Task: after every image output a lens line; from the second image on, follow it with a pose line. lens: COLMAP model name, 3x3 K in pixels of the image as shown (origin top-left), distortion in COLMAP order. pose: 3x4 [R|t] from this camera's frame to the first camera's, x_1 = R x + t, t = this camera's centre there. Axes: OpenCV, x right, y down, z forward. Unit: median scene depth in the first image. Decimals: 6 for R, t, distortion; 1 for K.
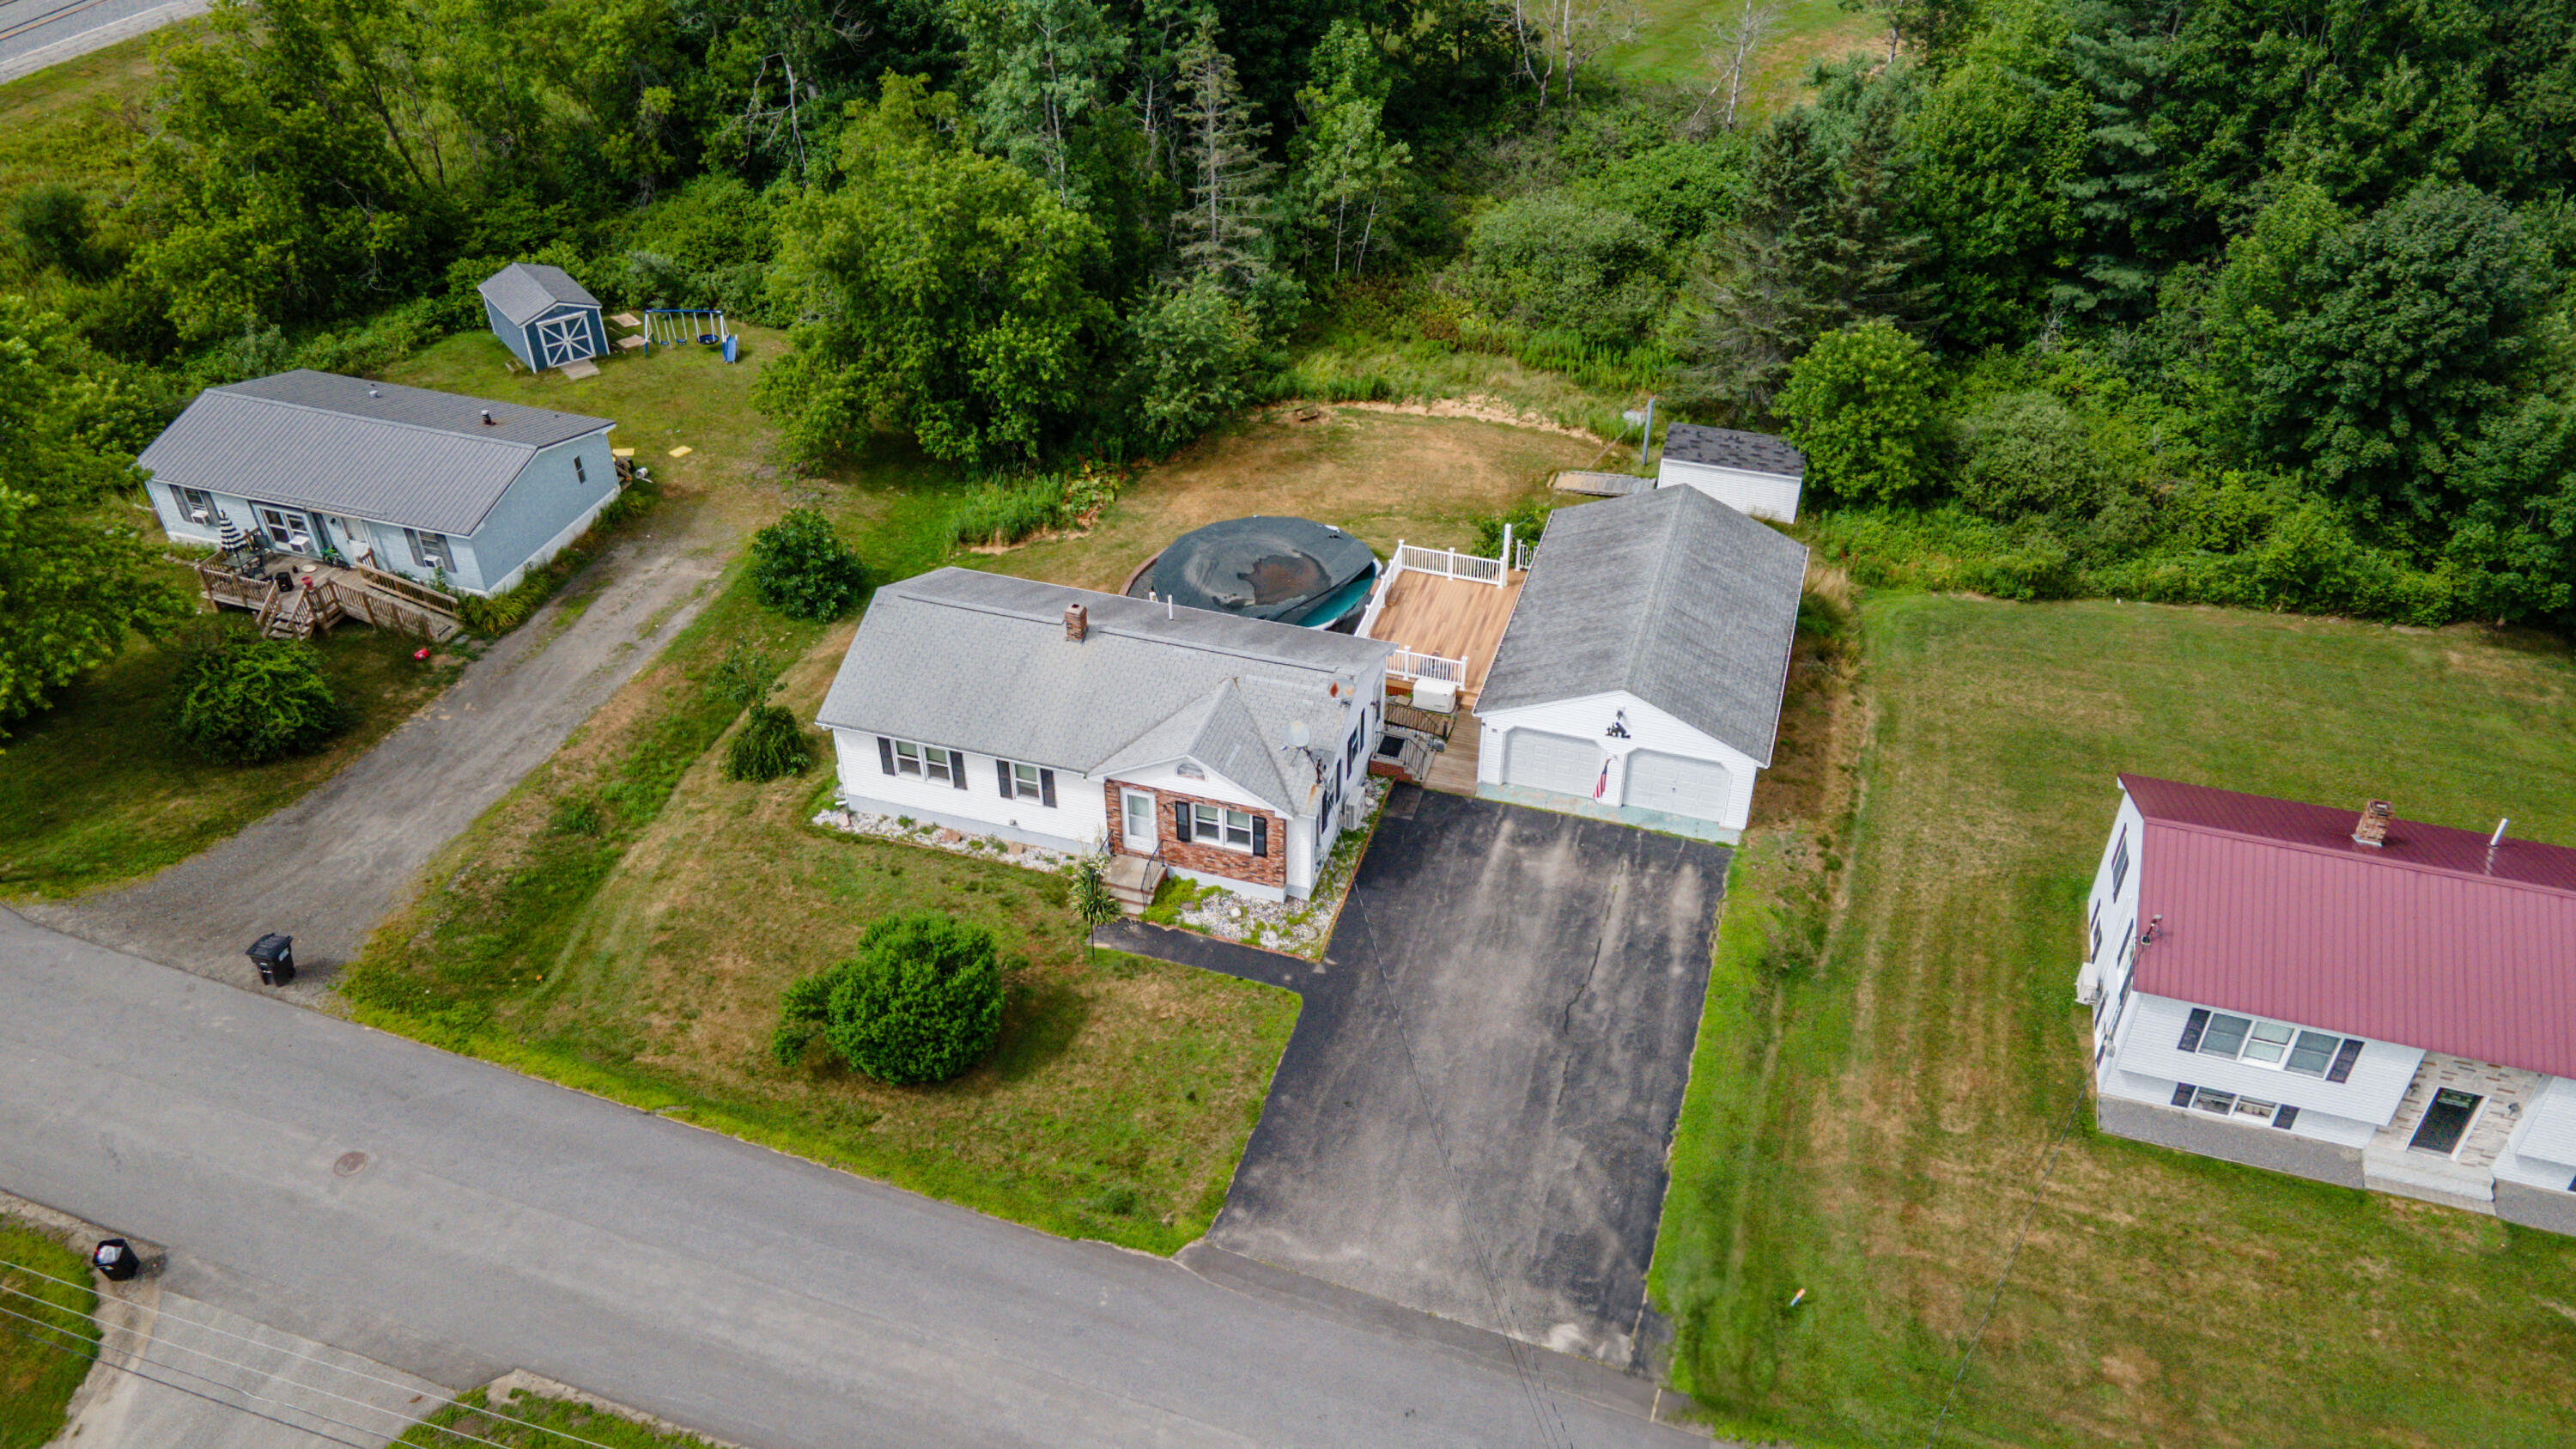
lens RADIAL K [[1877.3, 0, 1272.1], [0, 1877.3, 729.9], [0, 0, 1]] dist [0.037762, 0.005951]
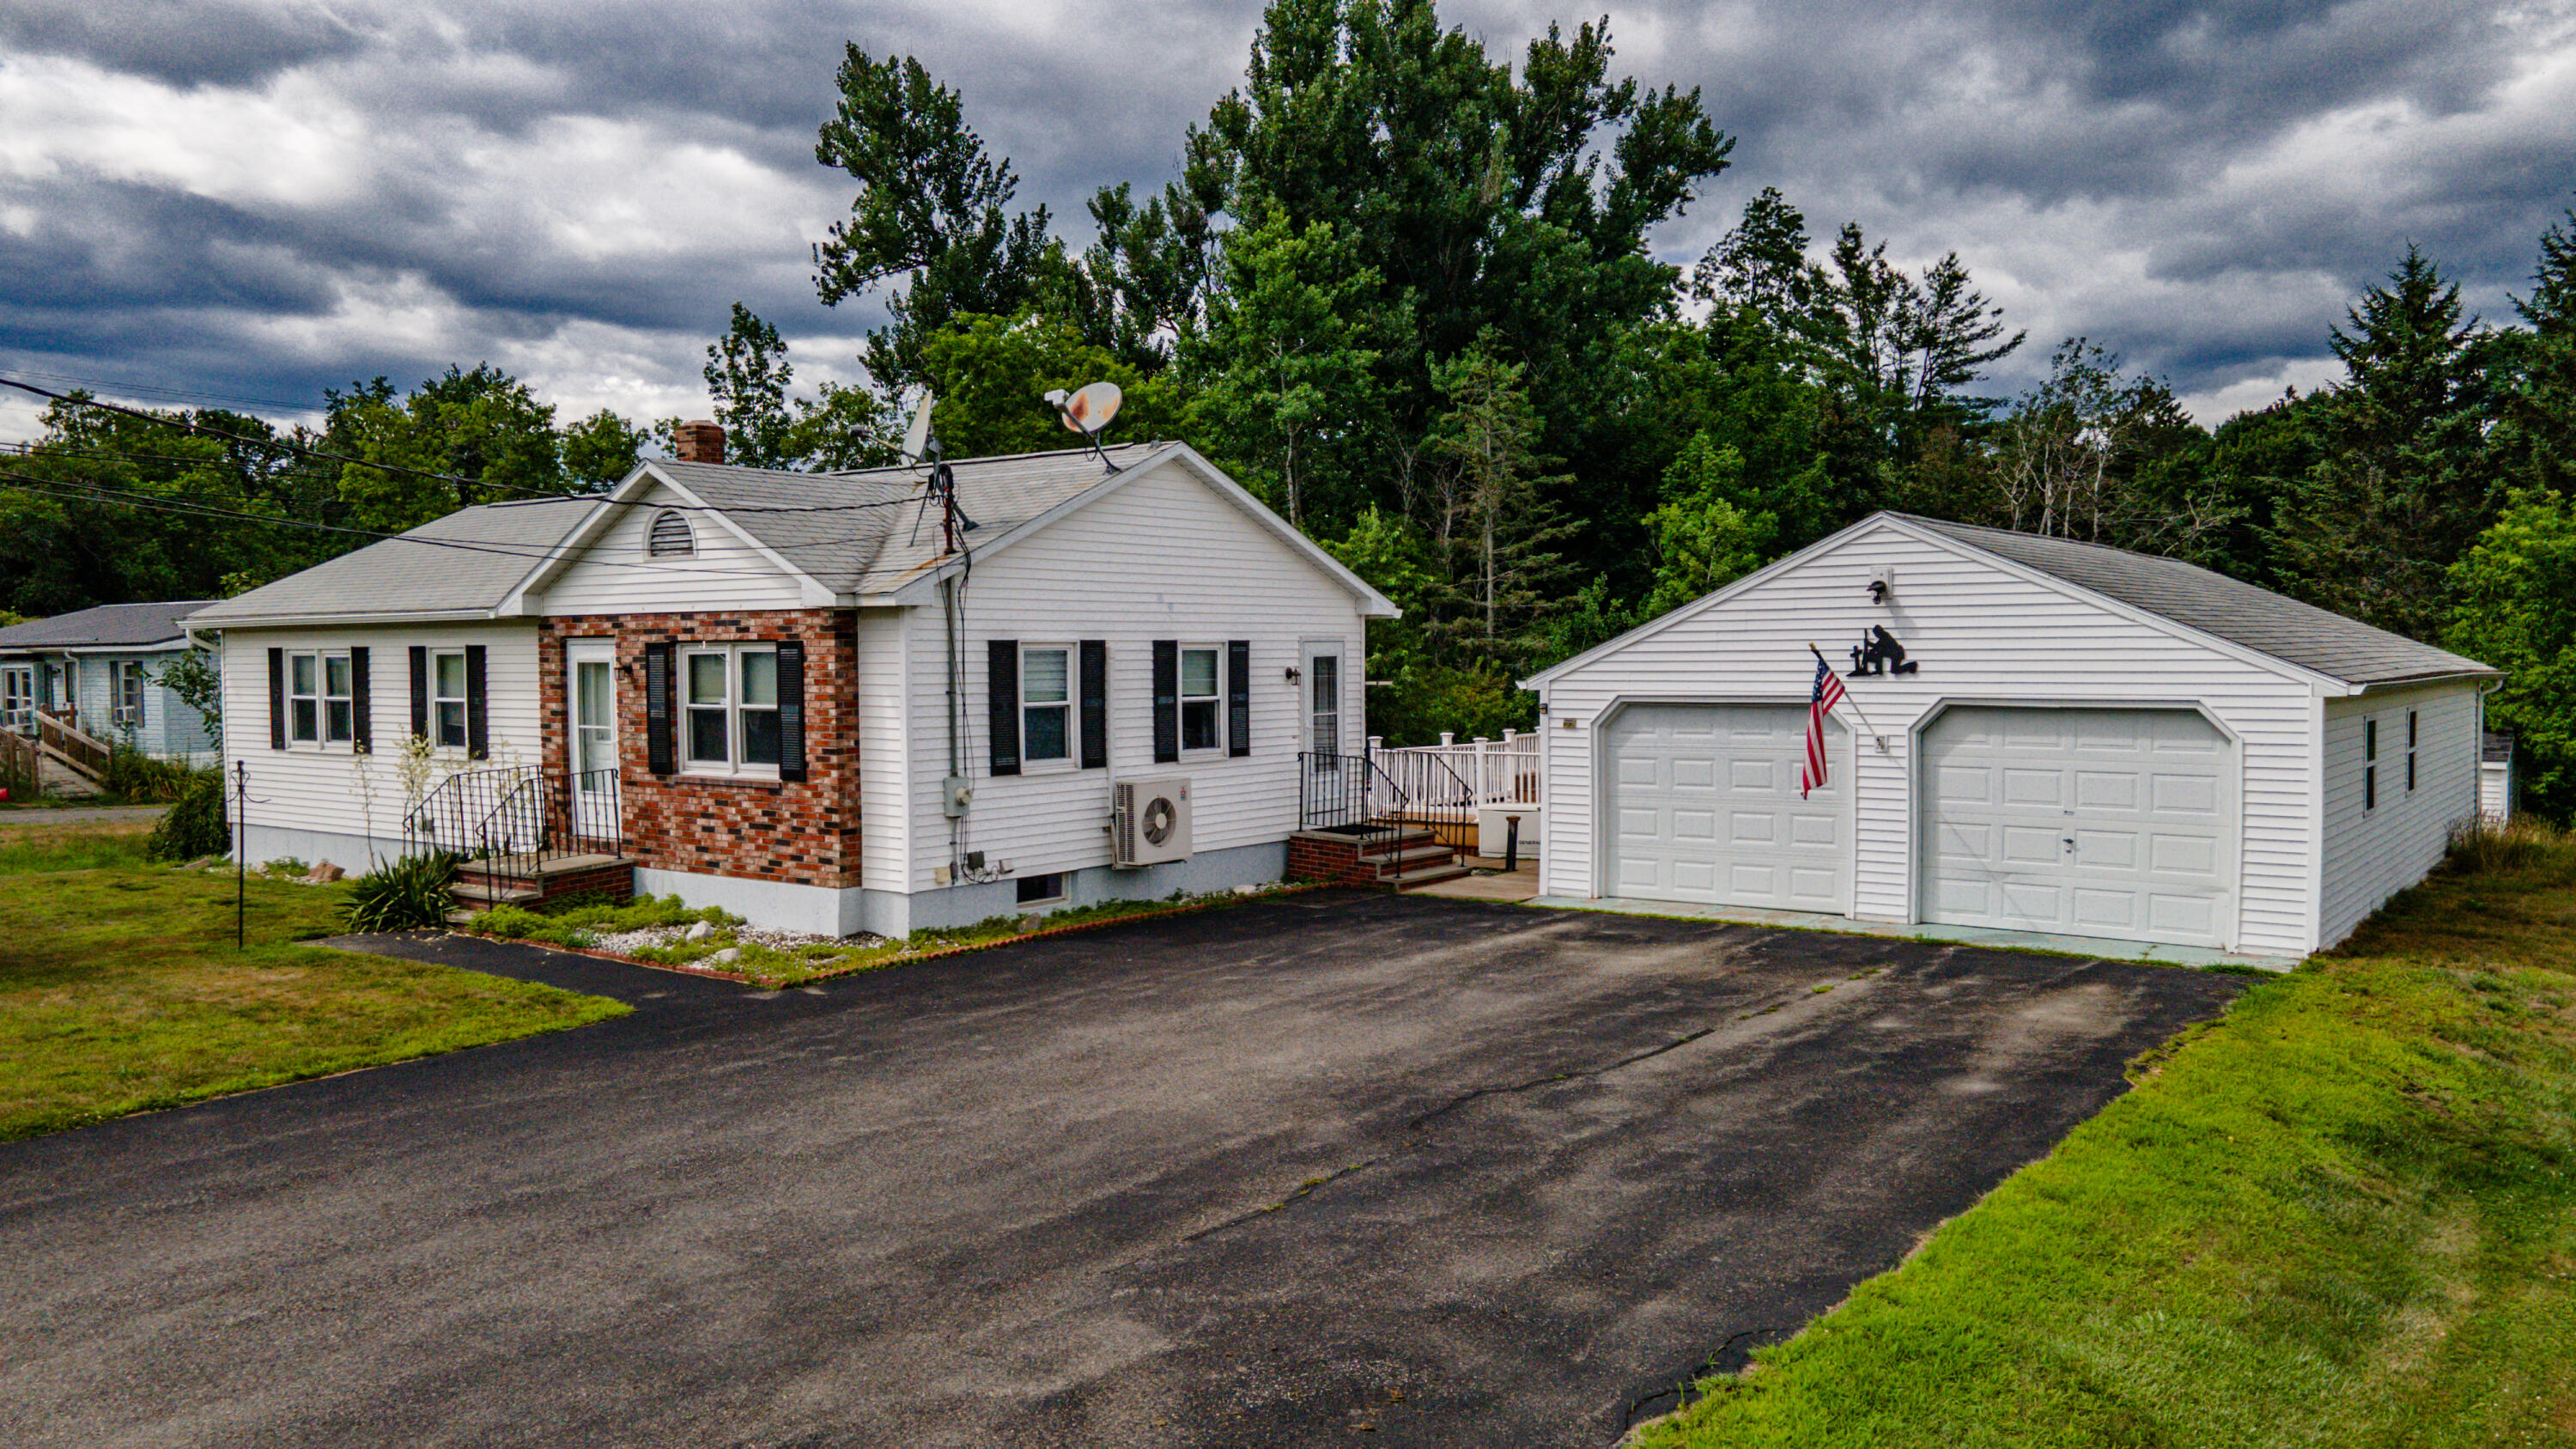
lens RADIAL K [[1877.3, 0, 1288.2], [0, 1877.3, 734.8], [0, 0, 1]] dist [0.037762, 0.005951]
pose [[0.942282, 0.012331, -0.334592, 0.169313], [-0.196707, 0.829061, -0.523416, 0.190338], [0.270943, 0.559022, 0.783635, 0.597614]]
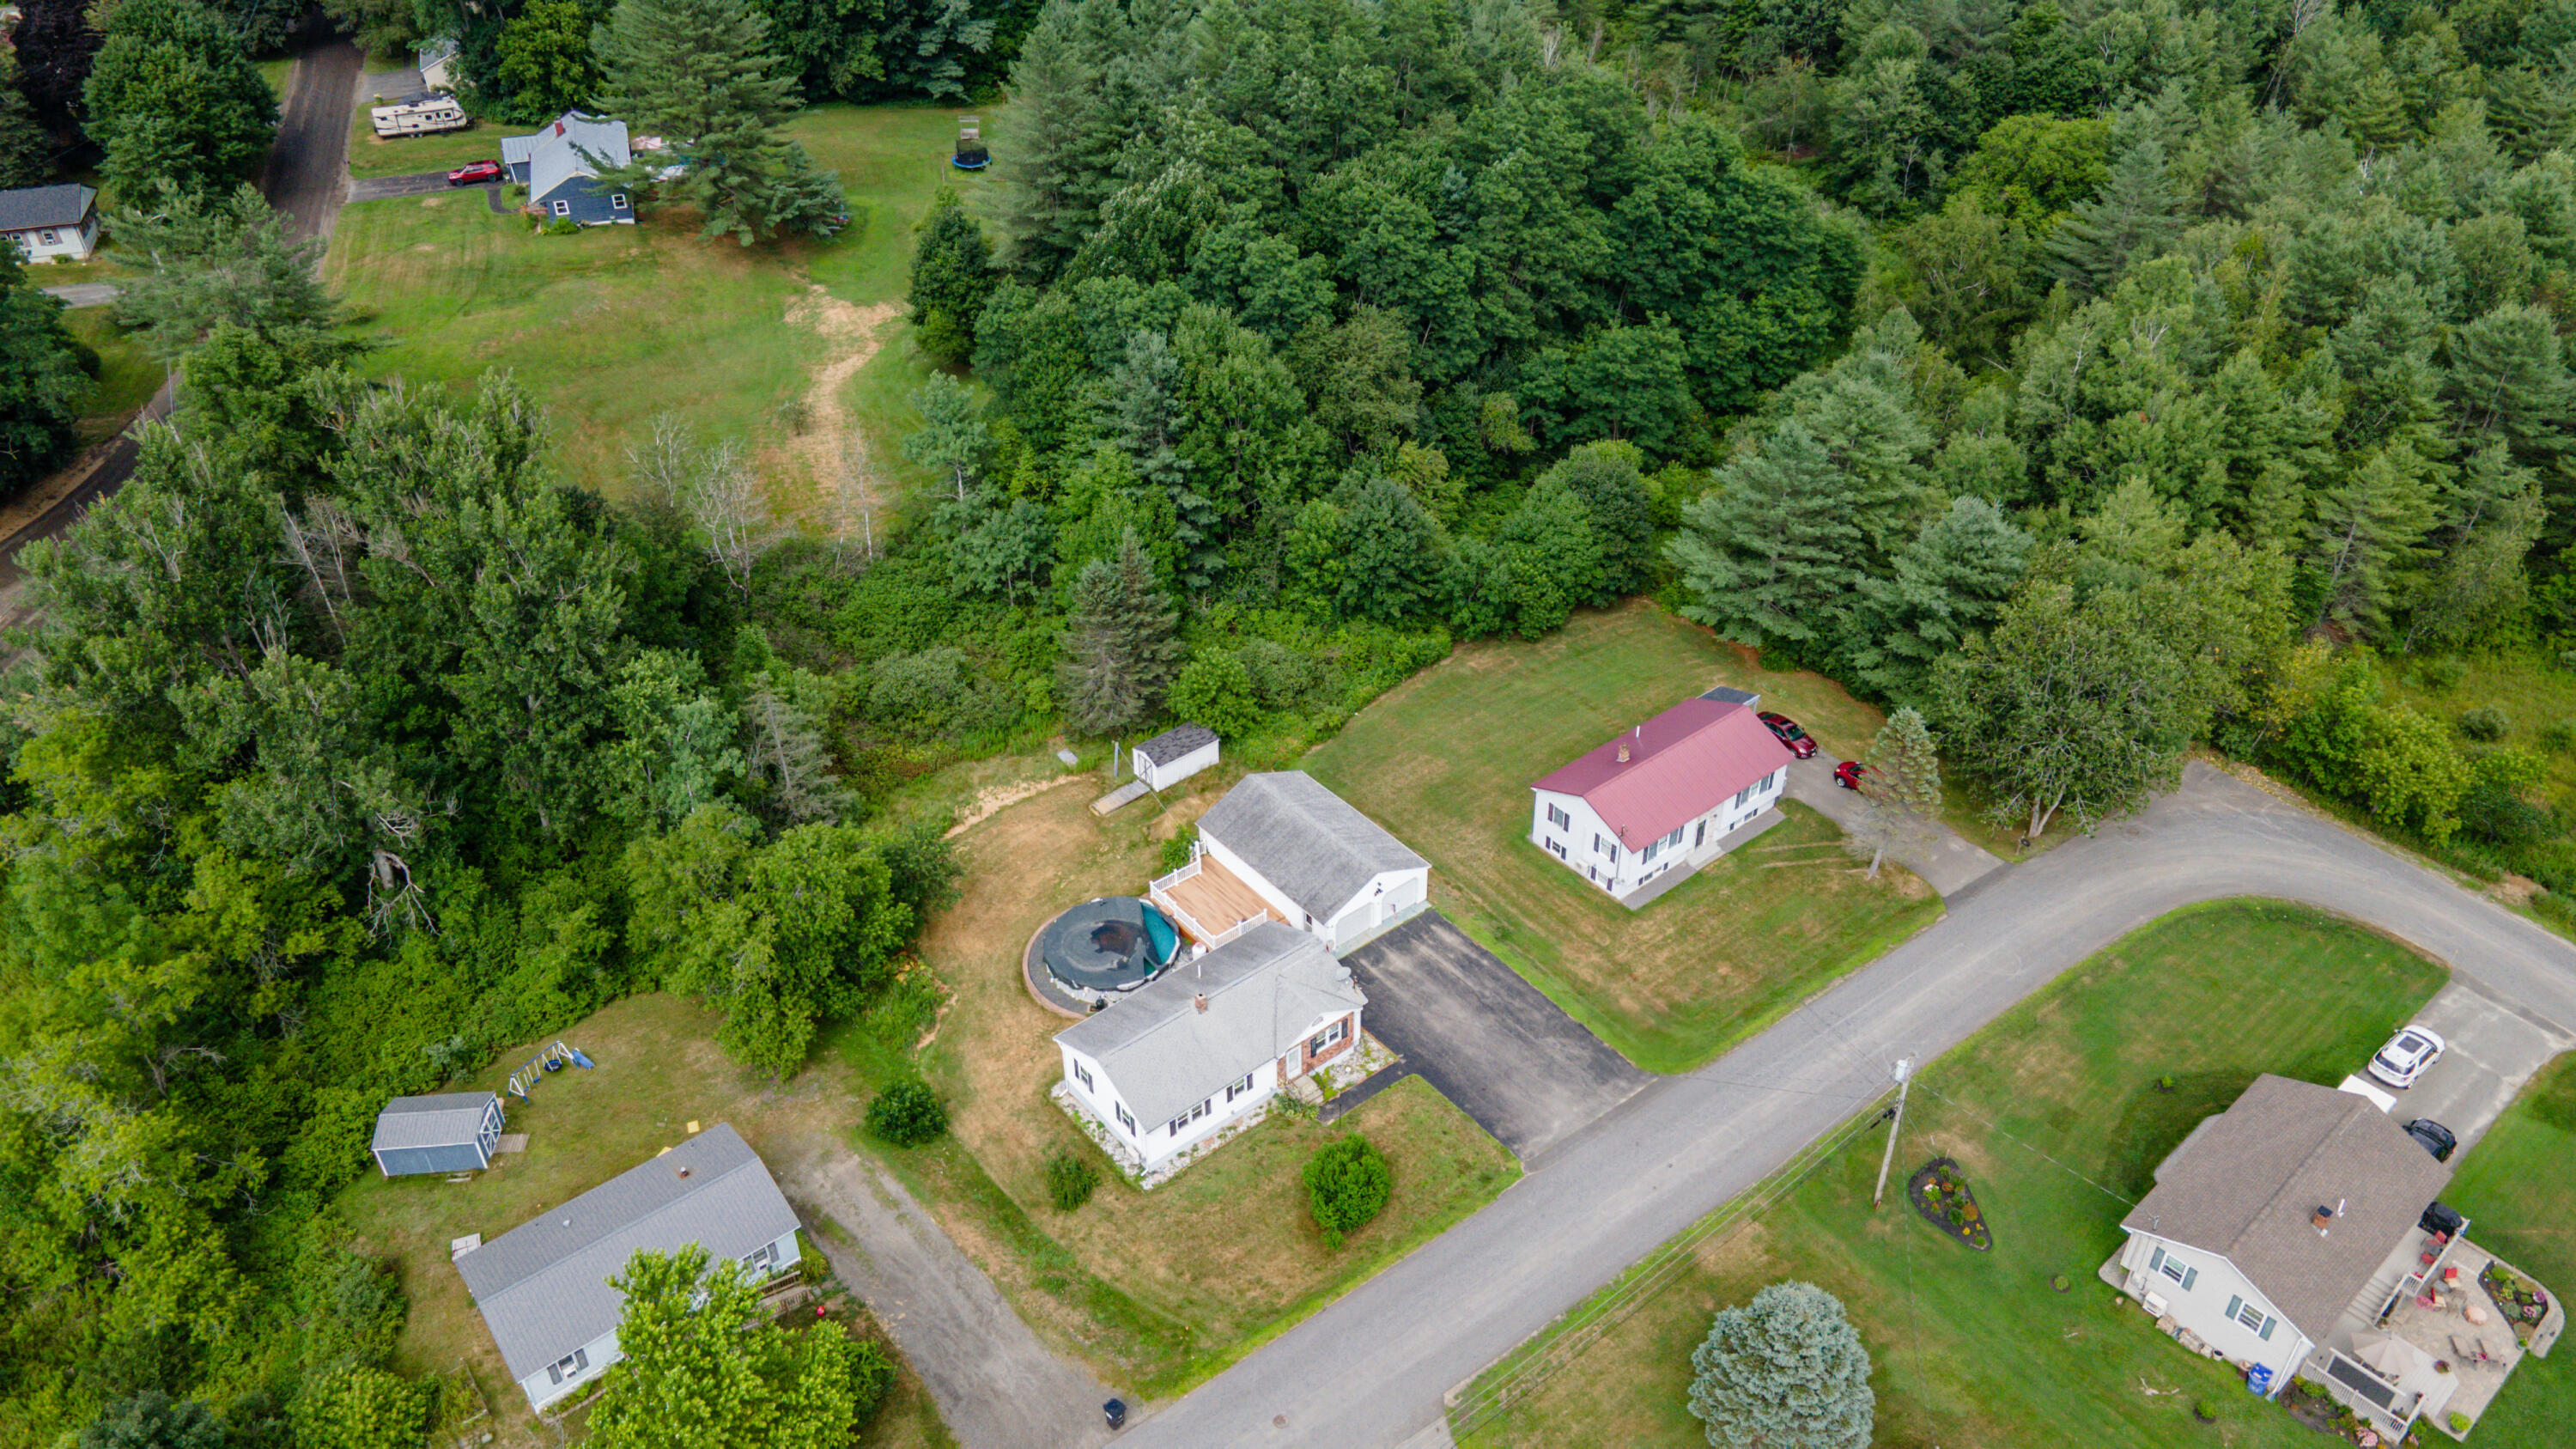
lens RADIAL K [[1877.3, 0, 1297.9], [0, 1877.3, 711.2], [0, 0, 1]] dist [0.037762, 0.005951]
pose [[0.550711, -0.479518, 0.683213, -1.006872], [0.502190, 0.844146, 0.187675, -0.511361], [-0.666725, 0.239748, 0.705690, -0.375730]]
